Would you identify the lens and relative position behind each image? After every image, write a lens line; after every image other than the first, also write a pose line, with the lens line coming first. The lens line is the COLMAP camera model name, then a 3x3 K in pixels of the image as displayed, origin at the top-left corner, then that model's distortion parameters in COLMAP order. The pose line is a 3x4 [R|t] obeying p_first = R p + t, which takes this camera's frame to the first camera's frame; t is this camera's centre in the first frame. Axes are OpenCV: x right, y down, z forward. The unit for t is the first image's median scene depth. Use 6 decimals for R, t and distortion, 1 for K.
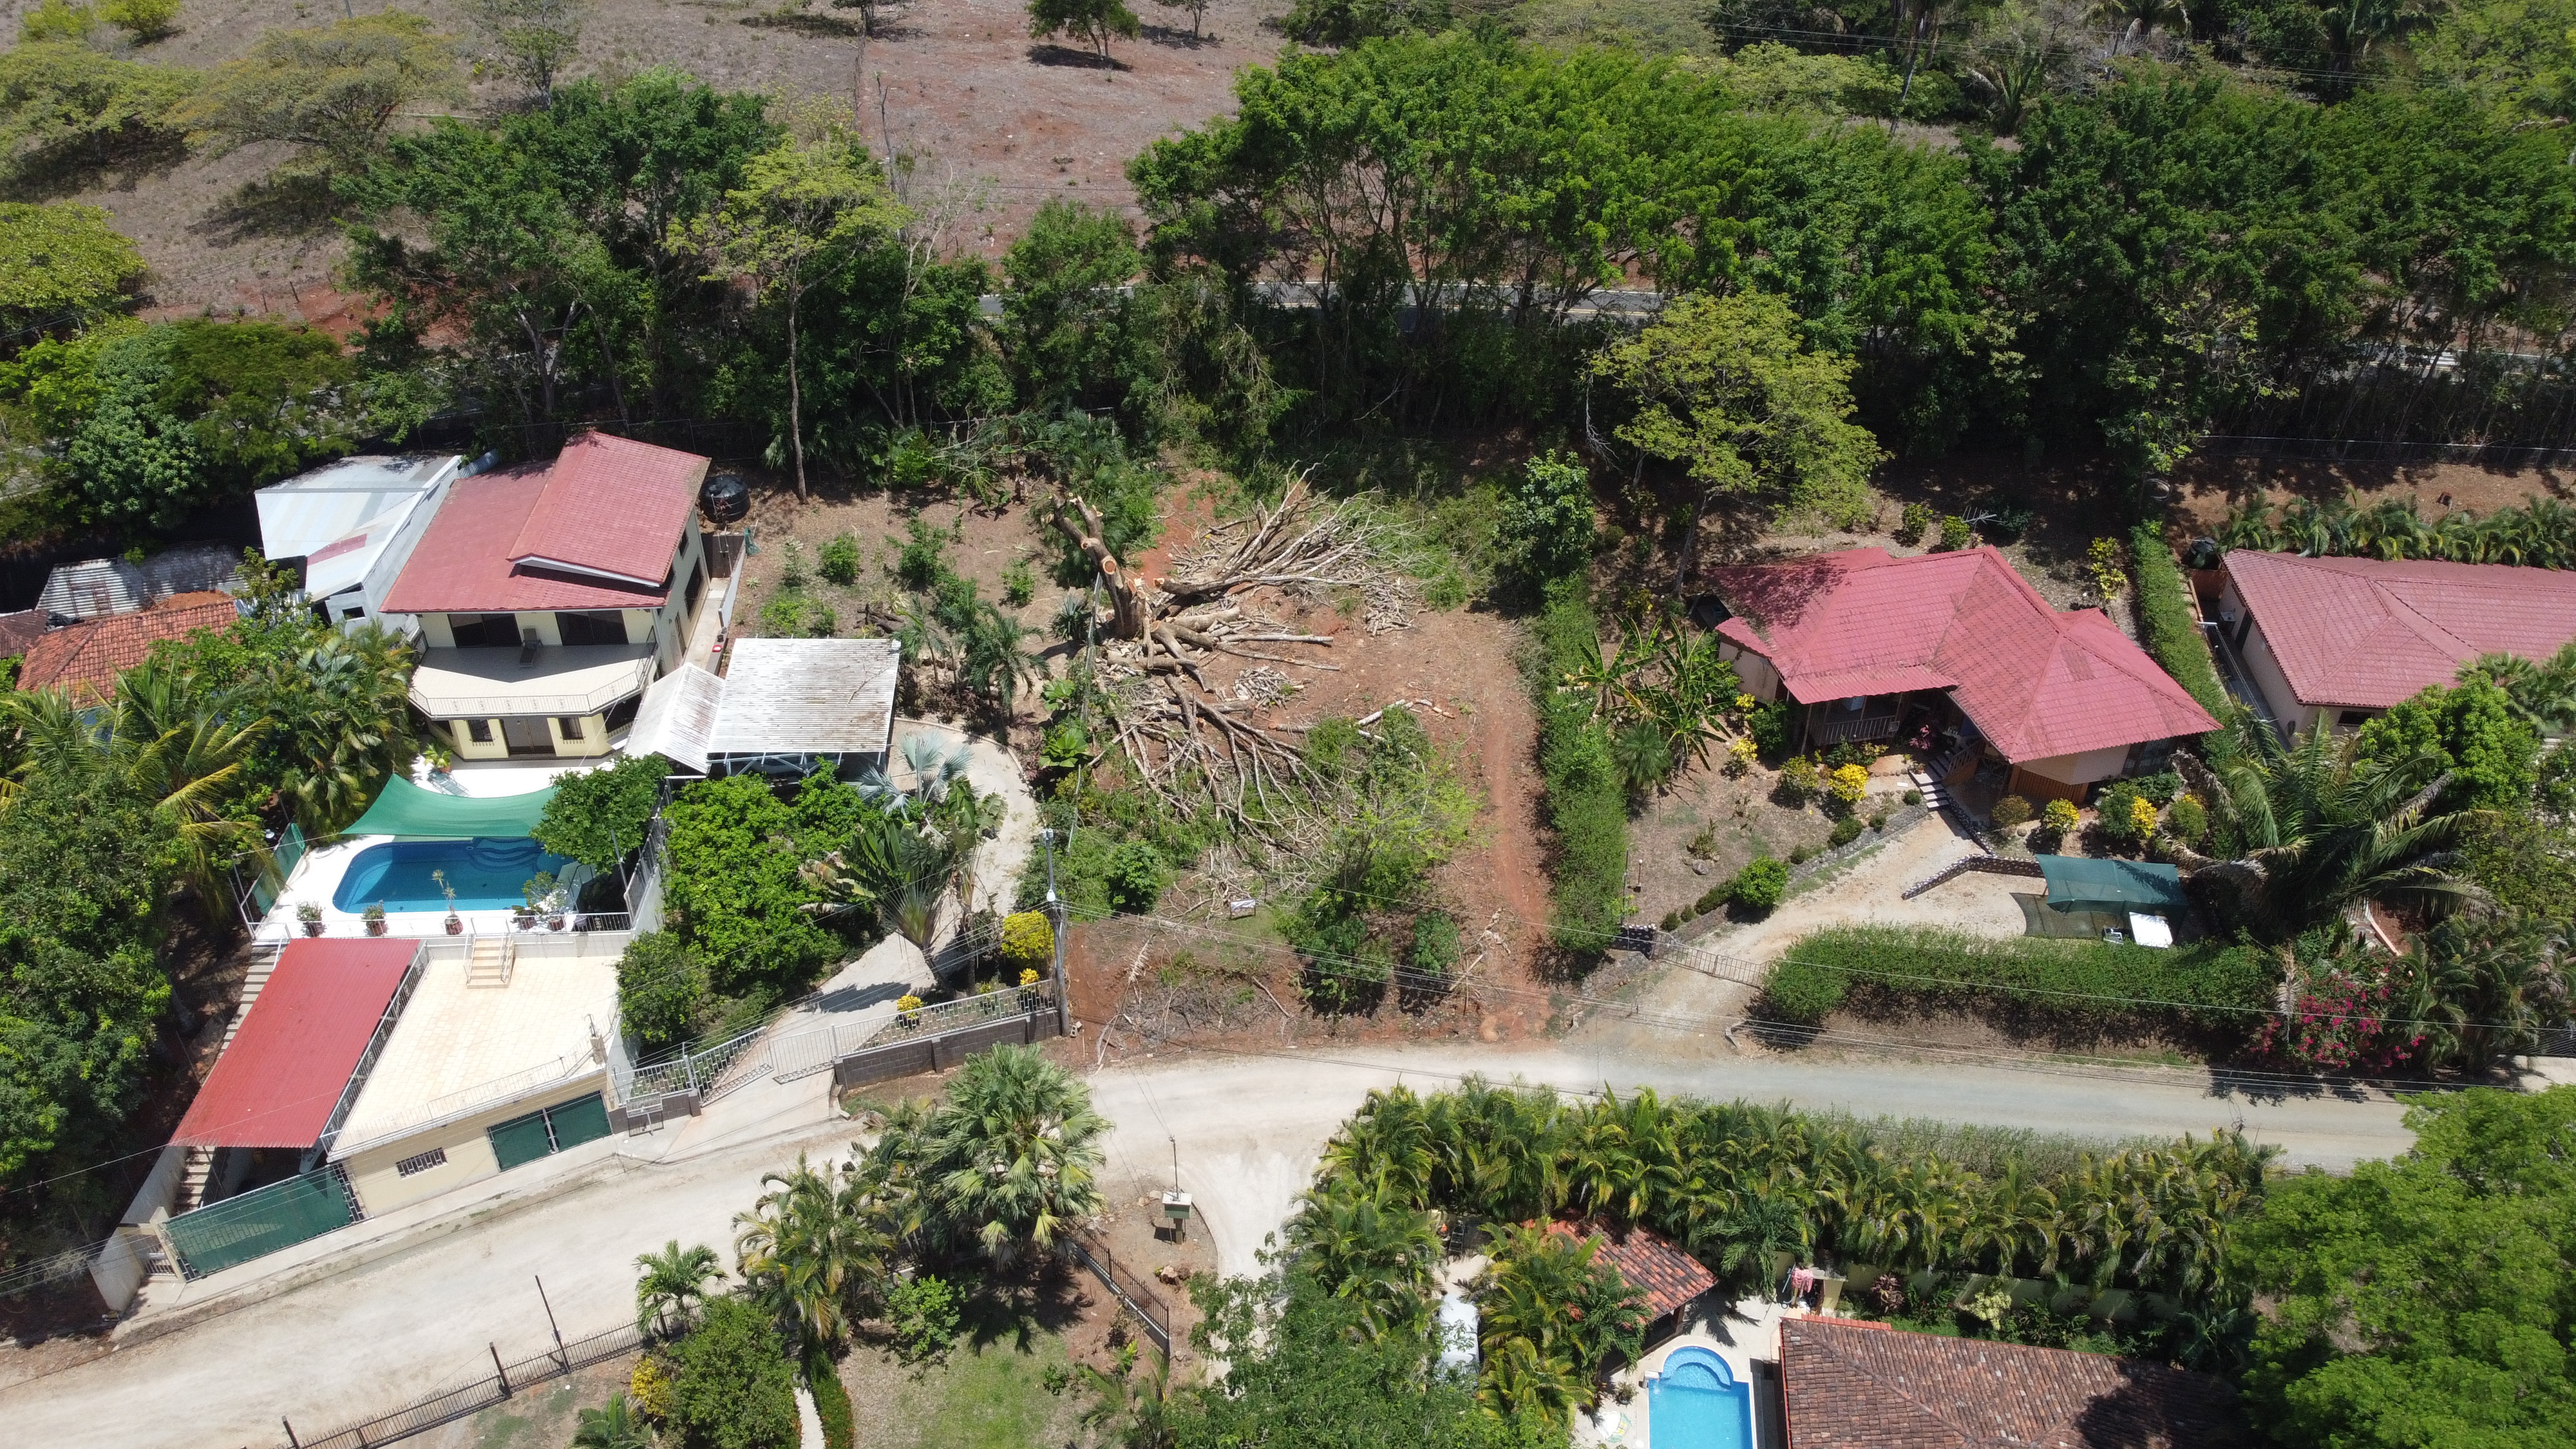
lens RADIAL K [[1972.2, 0, 1279.5], [0, 1972.2, 734.1], [0, 0, 1]] dist [-0.003915, -0.005628]
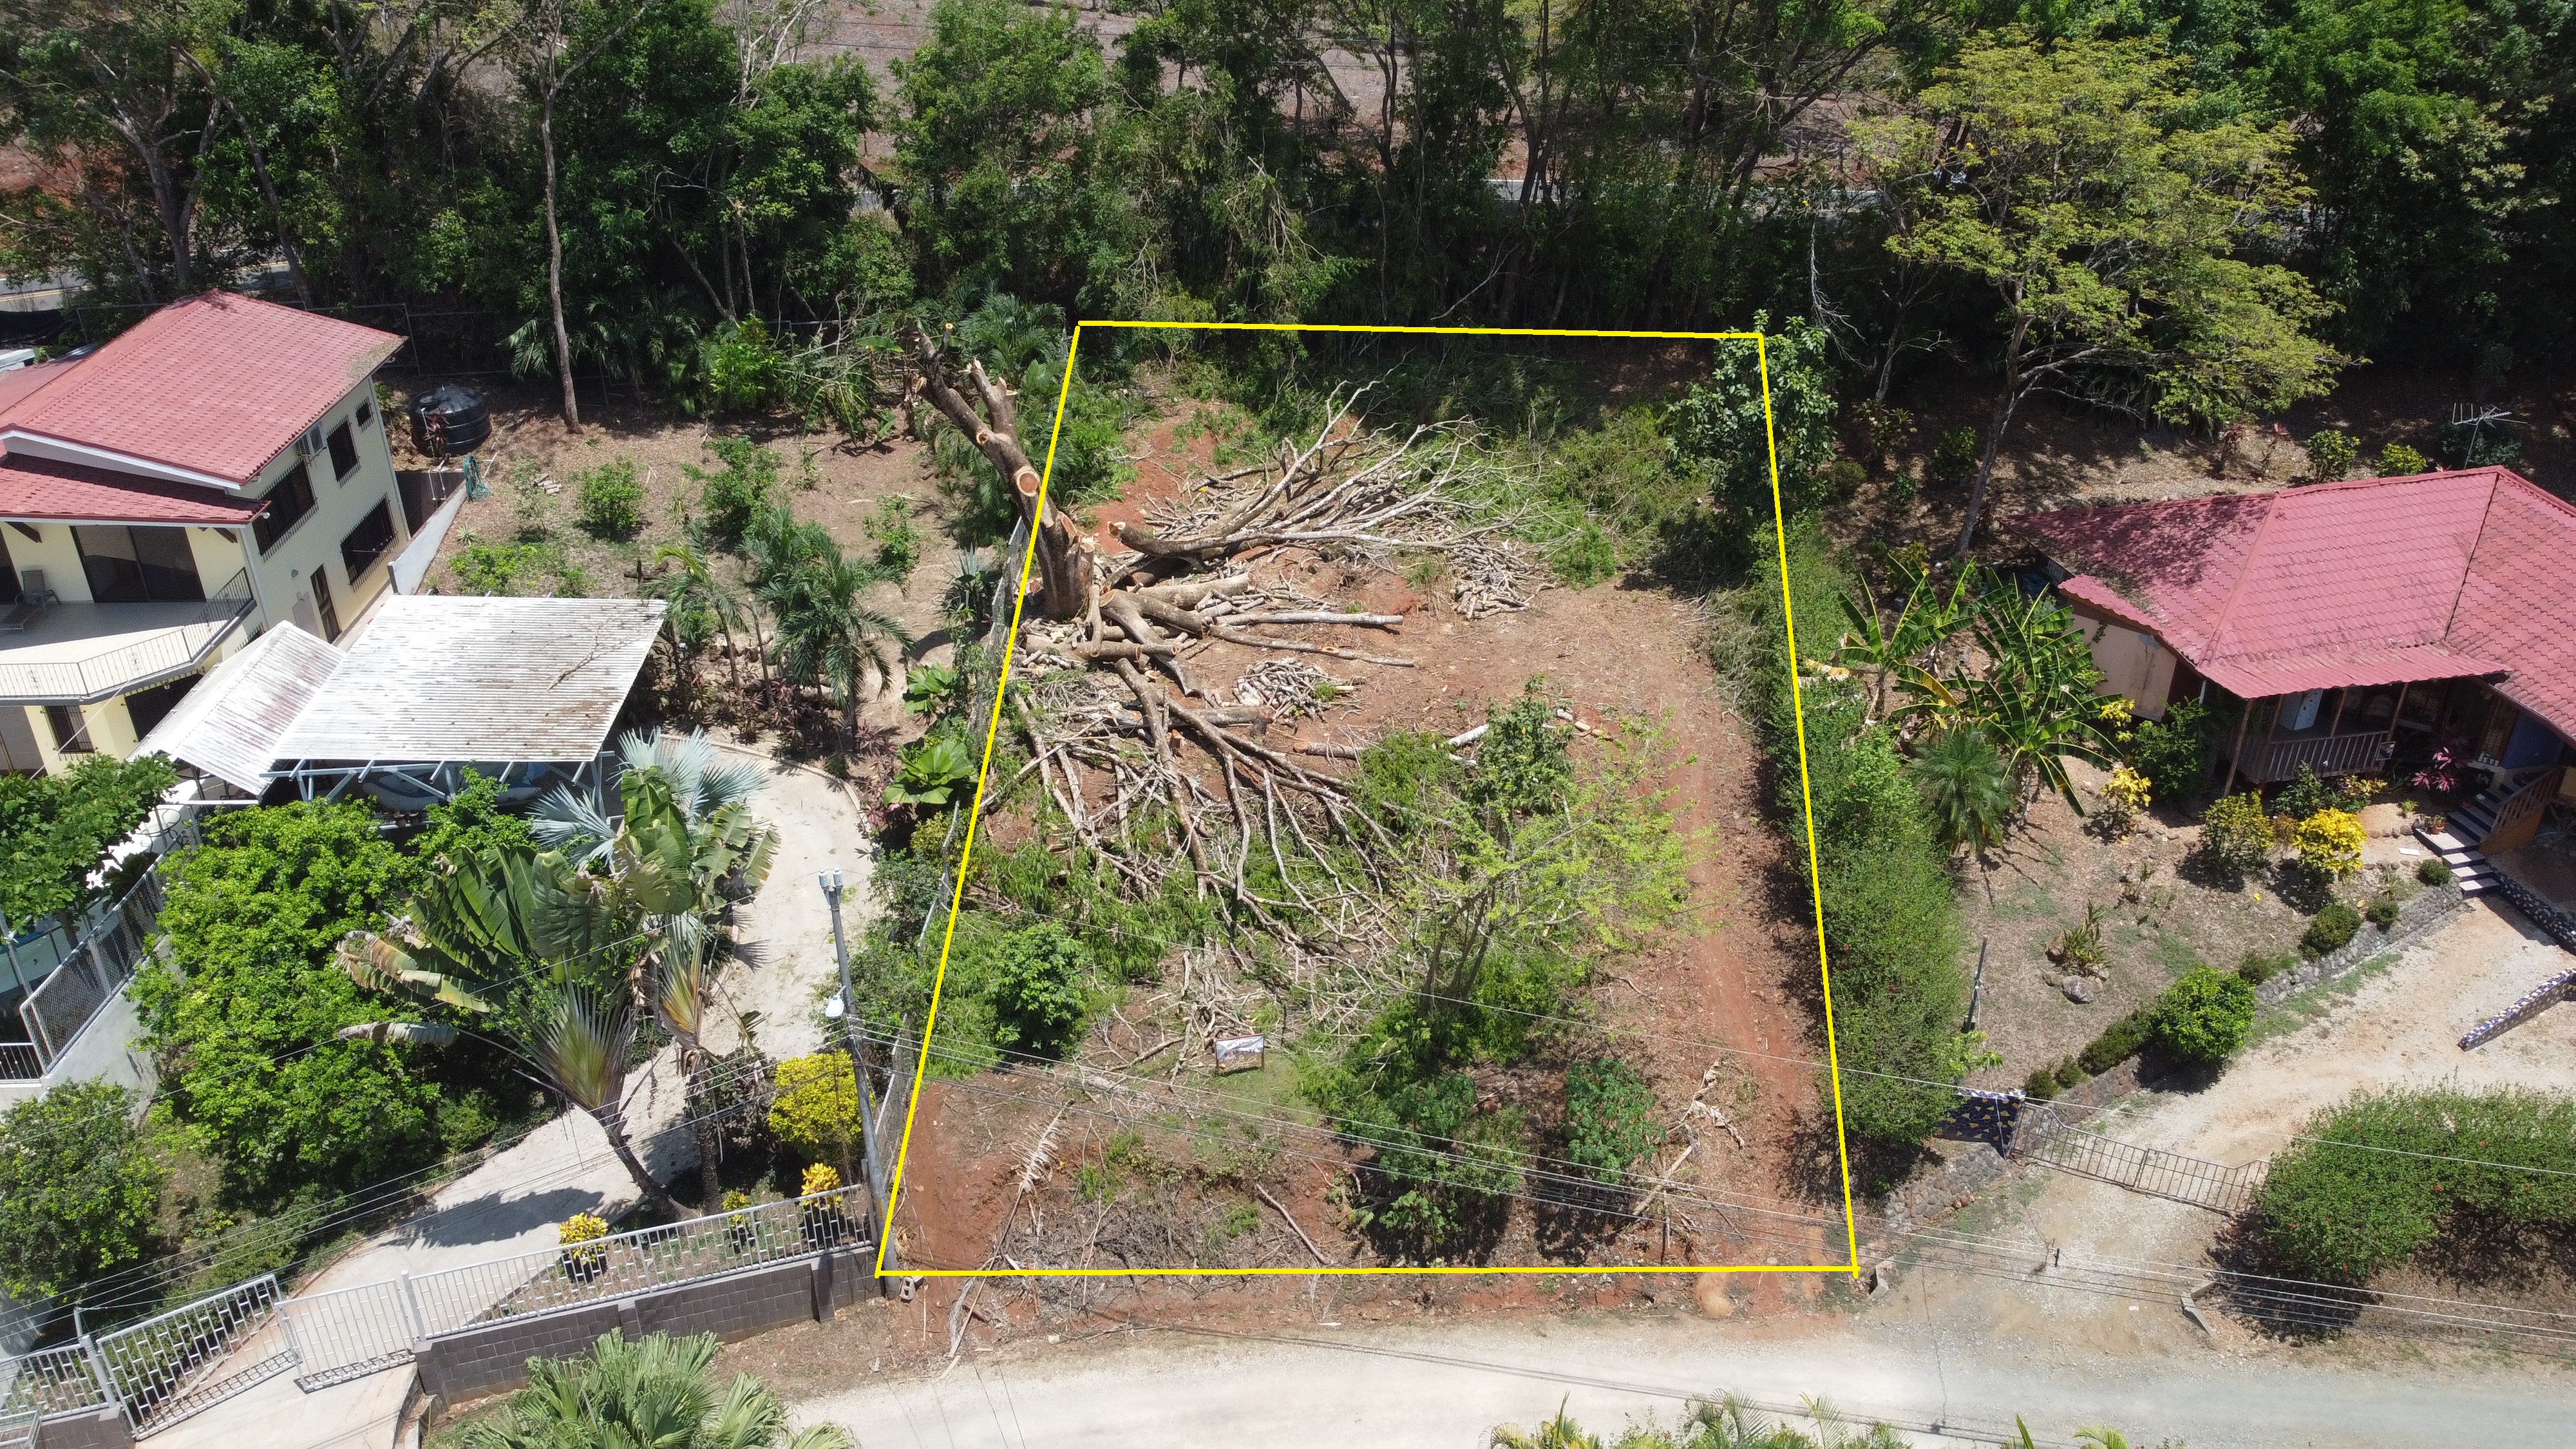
lens RADIAL K [[1972.2, 0, 1279.5], [0, 1972.2, 734.1], [0, 0, 1]] dist [-0.003915, -0.005628]
pose [[0.999725, 0.003436, -0.023180, 0.003799], [-0.006006, 0.993719, -0.111738, 0.057330], [0.022650, 0.111847, 0.993467, 0.426436]]
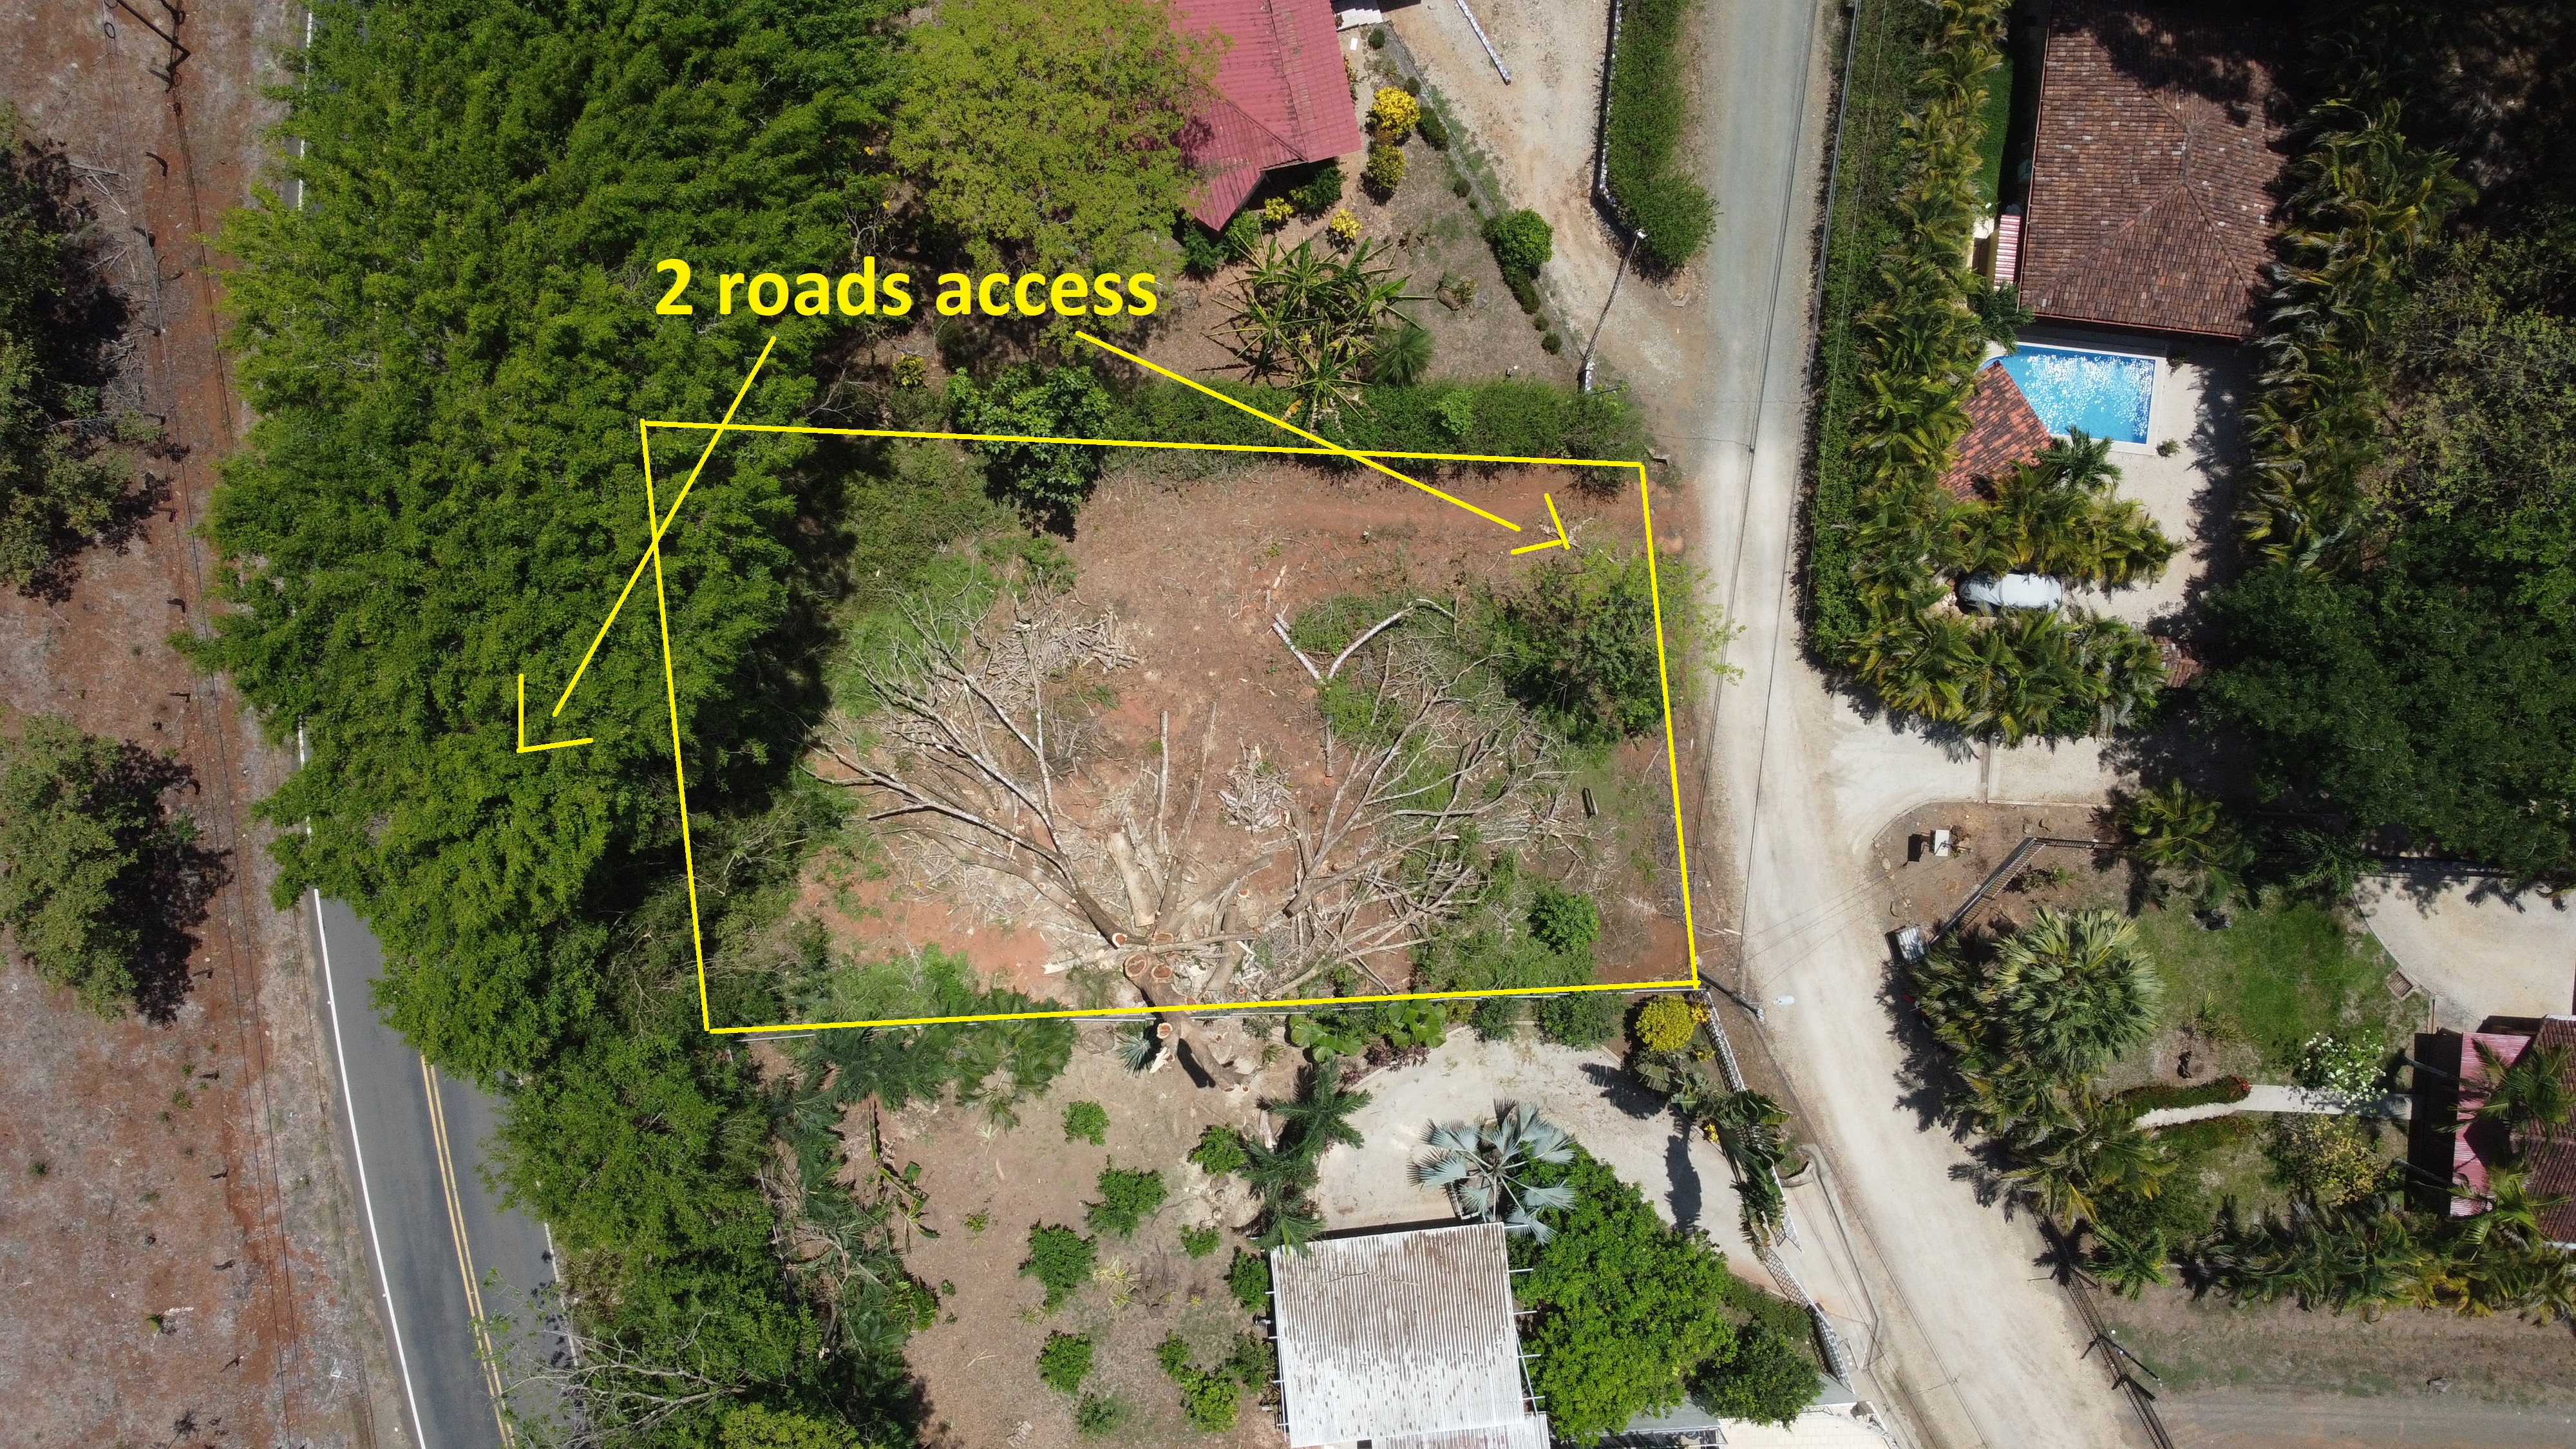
lens RADIAL K [[1972.2, 0, 1279.5], [0, 1972.2, 734.1], [0, 0, 1]] dist [-0.003915, -0.005628]
pose [[-0.032060, -0.998982, -0.031739, 0.044547], [0.579422, -0.044451, 0.813815, -0.702293], [-0.814397, 0.007701, 0.580257, 0.532543]]
